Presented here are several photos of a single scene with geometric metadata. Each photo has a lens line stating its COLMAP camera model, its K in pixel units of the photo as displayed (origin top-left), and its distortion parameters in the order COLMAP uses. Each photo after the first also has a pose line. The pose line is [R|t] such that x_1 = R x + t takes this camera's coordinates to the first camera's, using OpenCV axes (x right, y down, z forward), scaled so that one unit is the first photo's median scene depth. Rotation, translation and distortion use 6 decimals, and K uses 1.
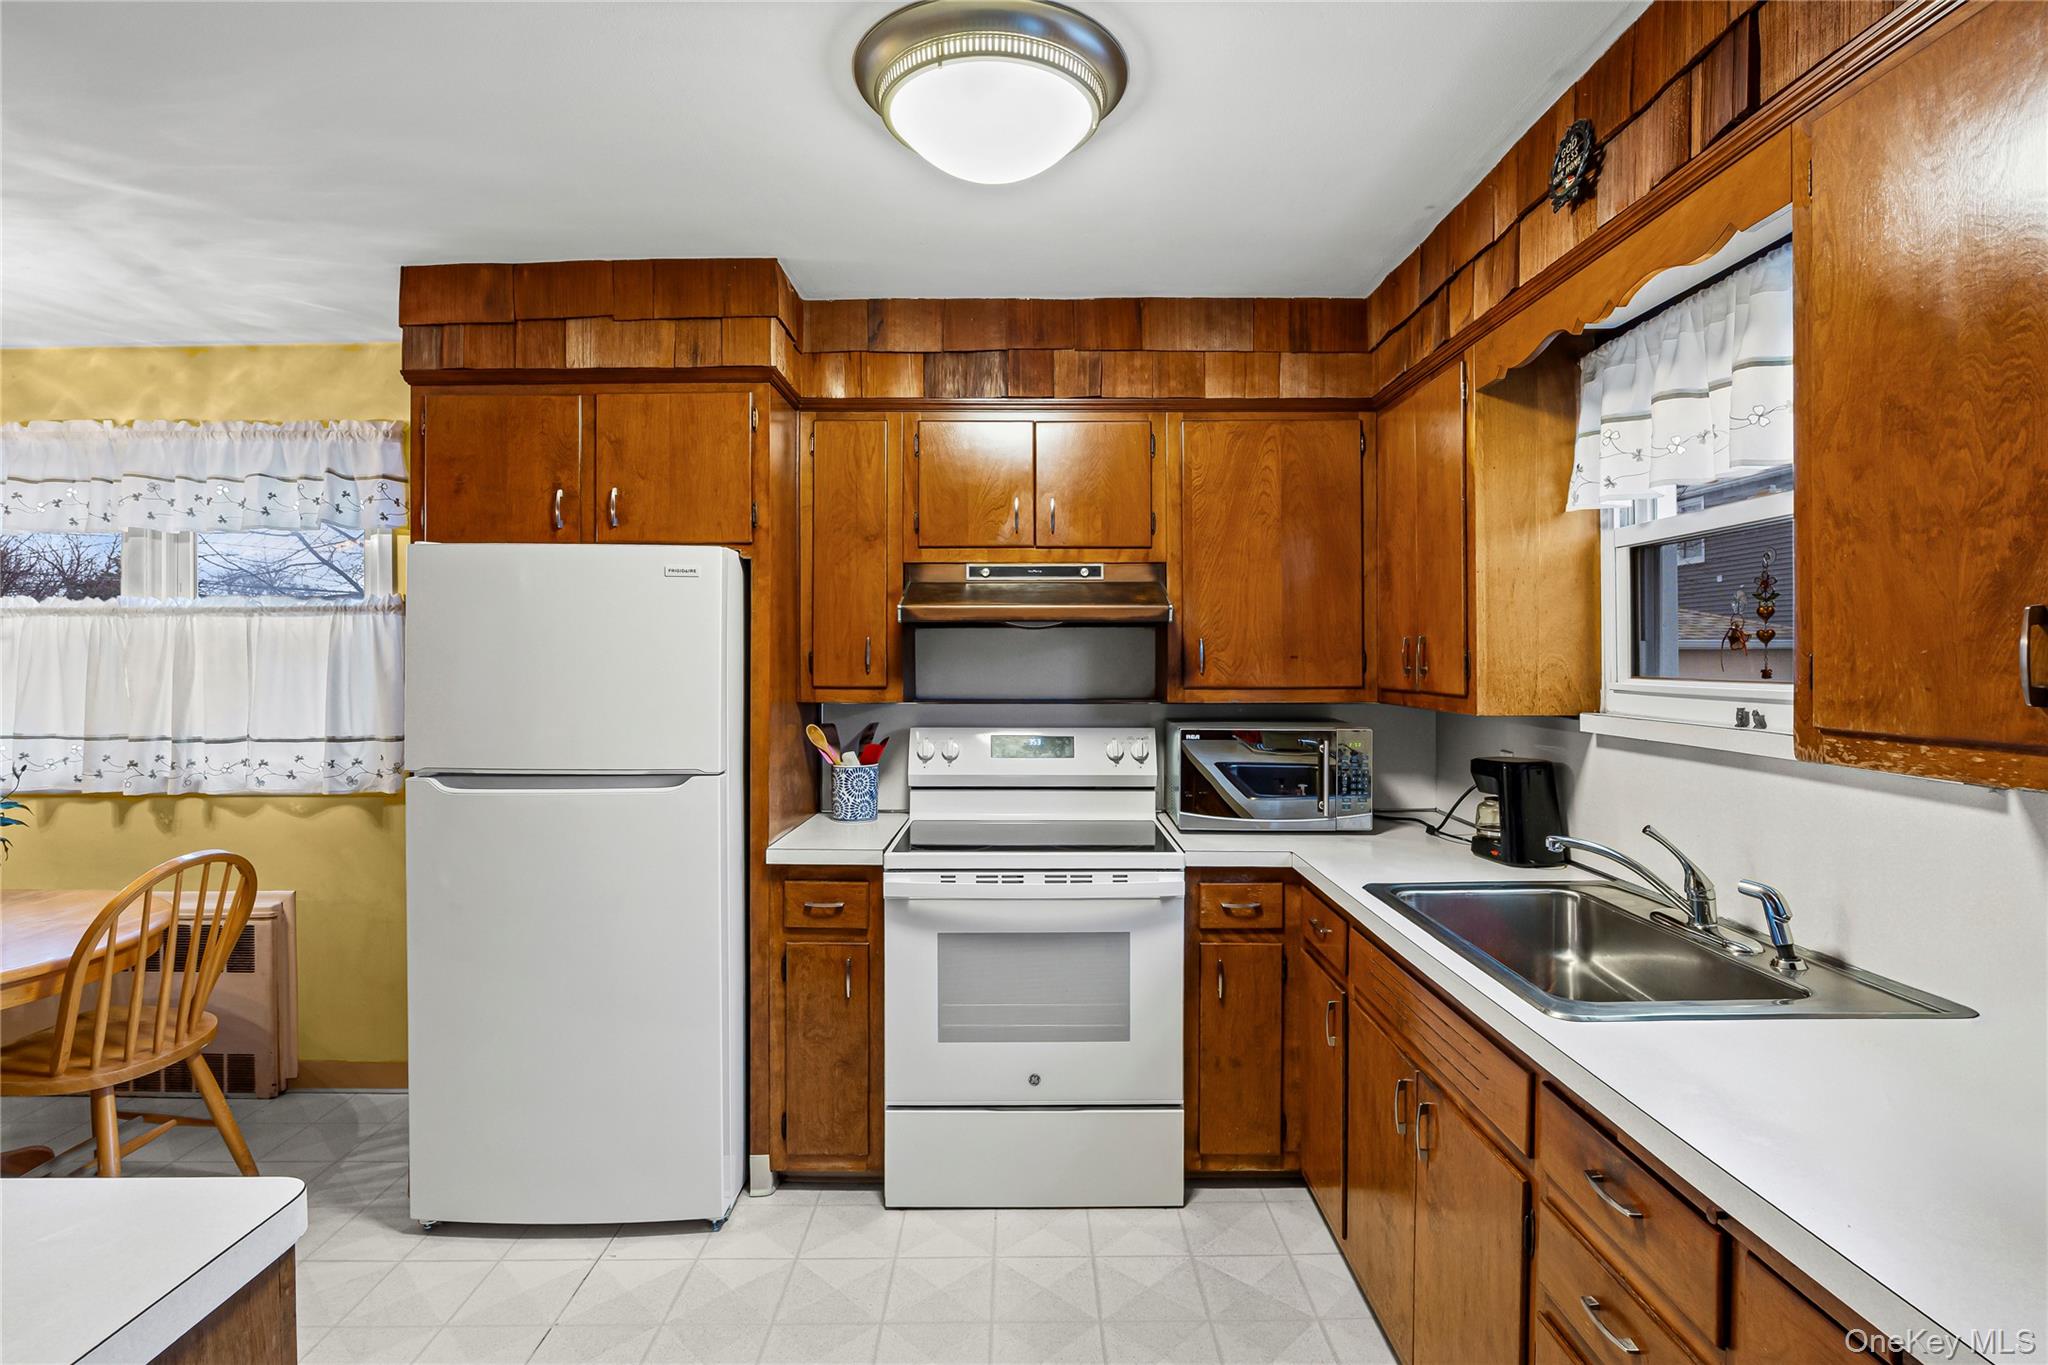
lens RADIAL K [[1009.8, 0, 1031.4], [0, 1009.8, 657.1], [0, 0, 1]] dist [-0.018067, 0.002563]
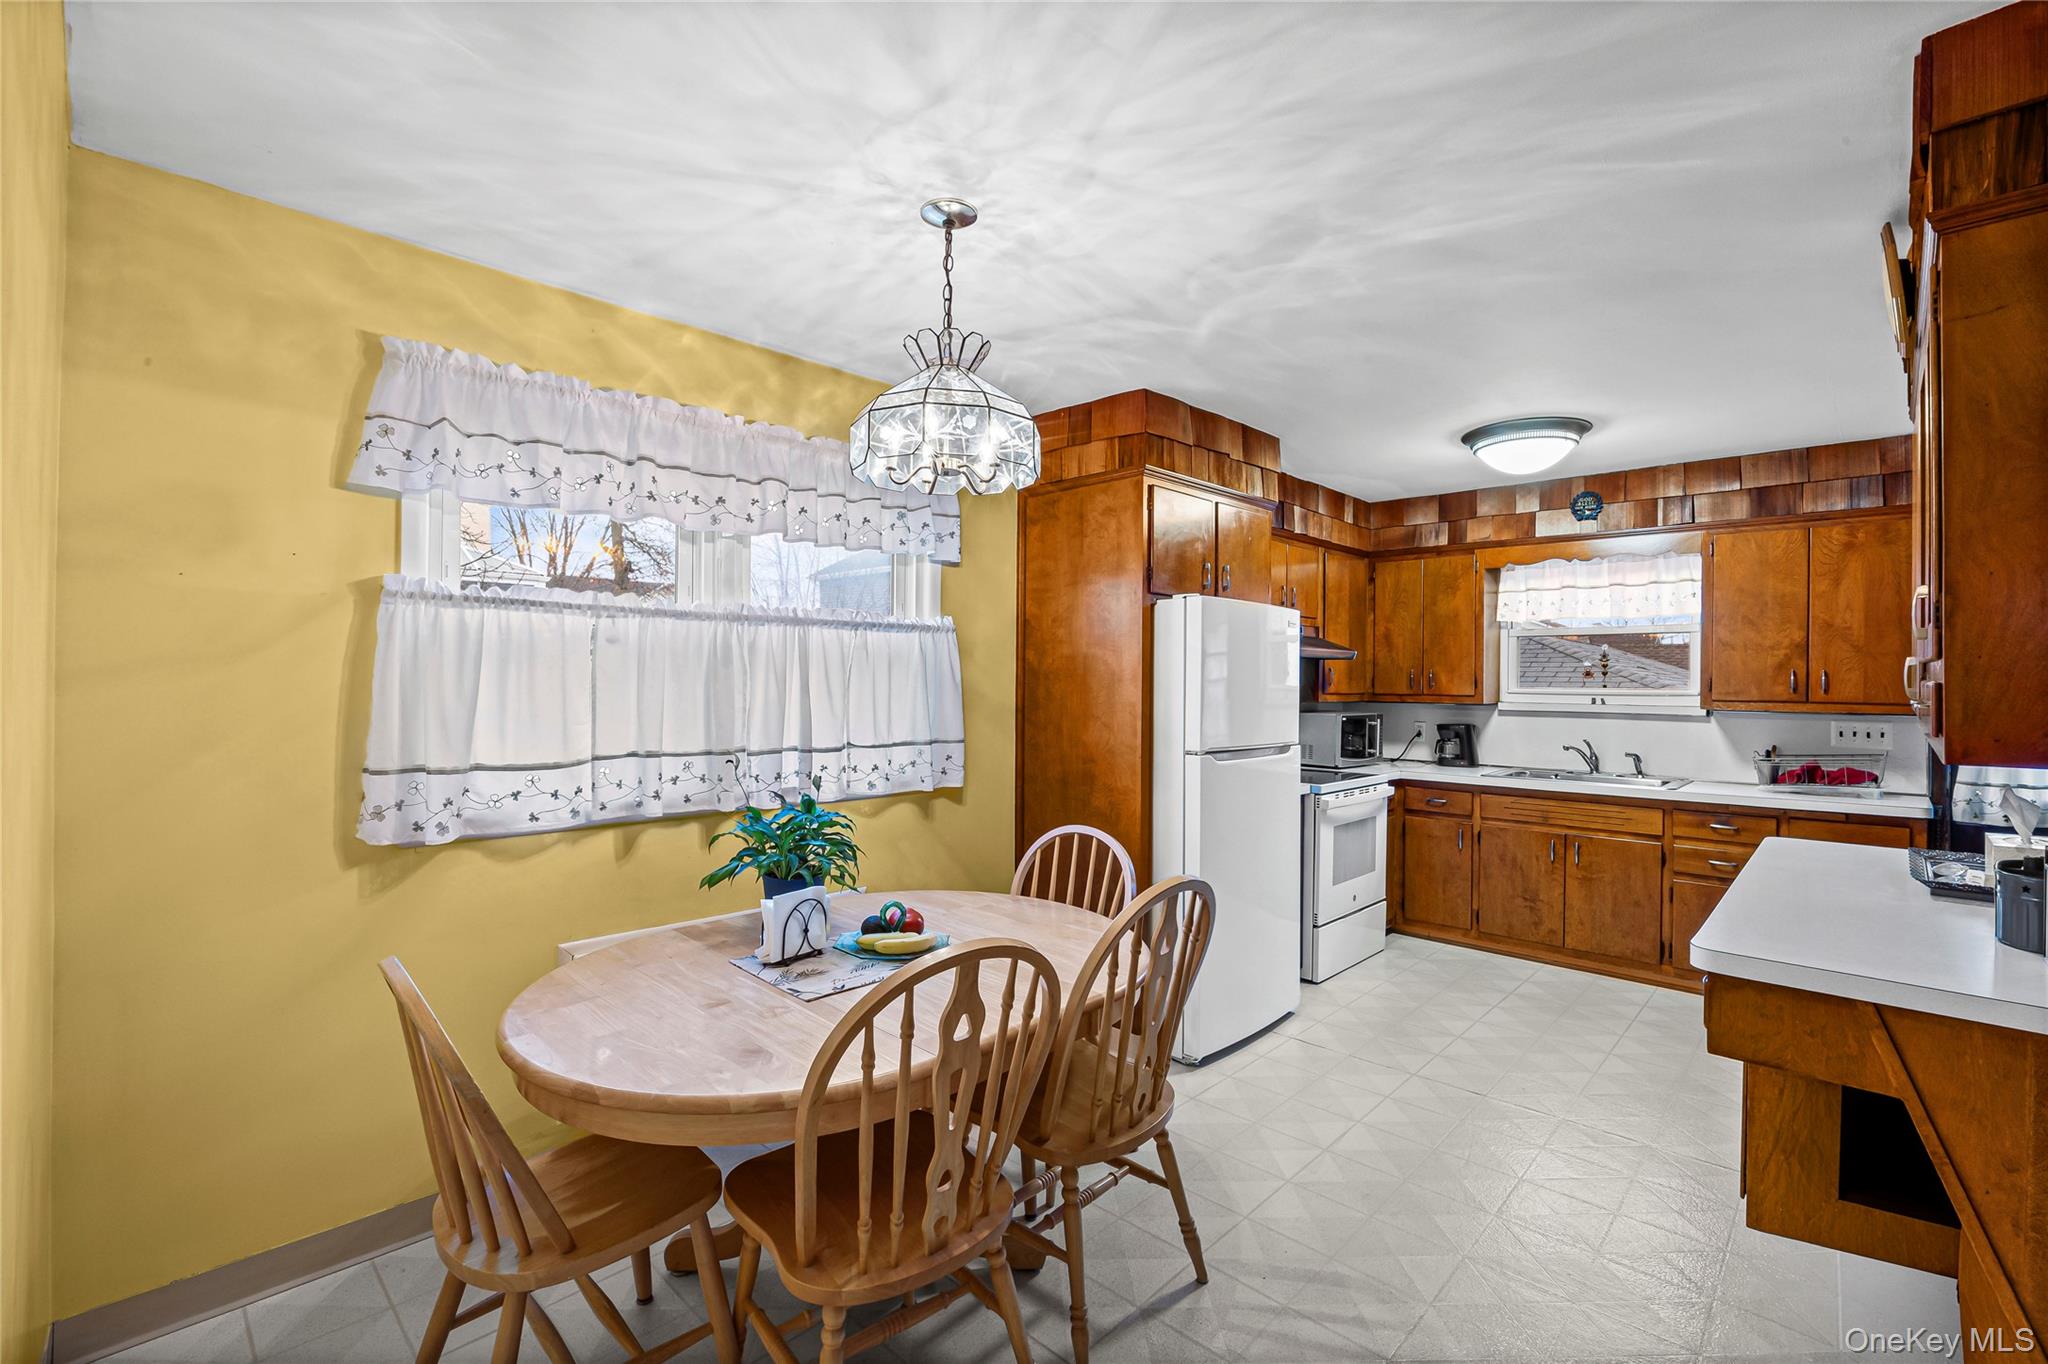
lens RADIAL K [[895.0, 0, 1030.5], [0, 895.0, 679.1], [0, 0, 1]] dist [-0.011145, 0.000667]
pose [[0.697666, 0.008624, 0.716371, -1.648202], [-0.010368, 0.999944, -0.001940, 0.013262], [-0.716348, -0.006074, 0.697717, 0.257803]]
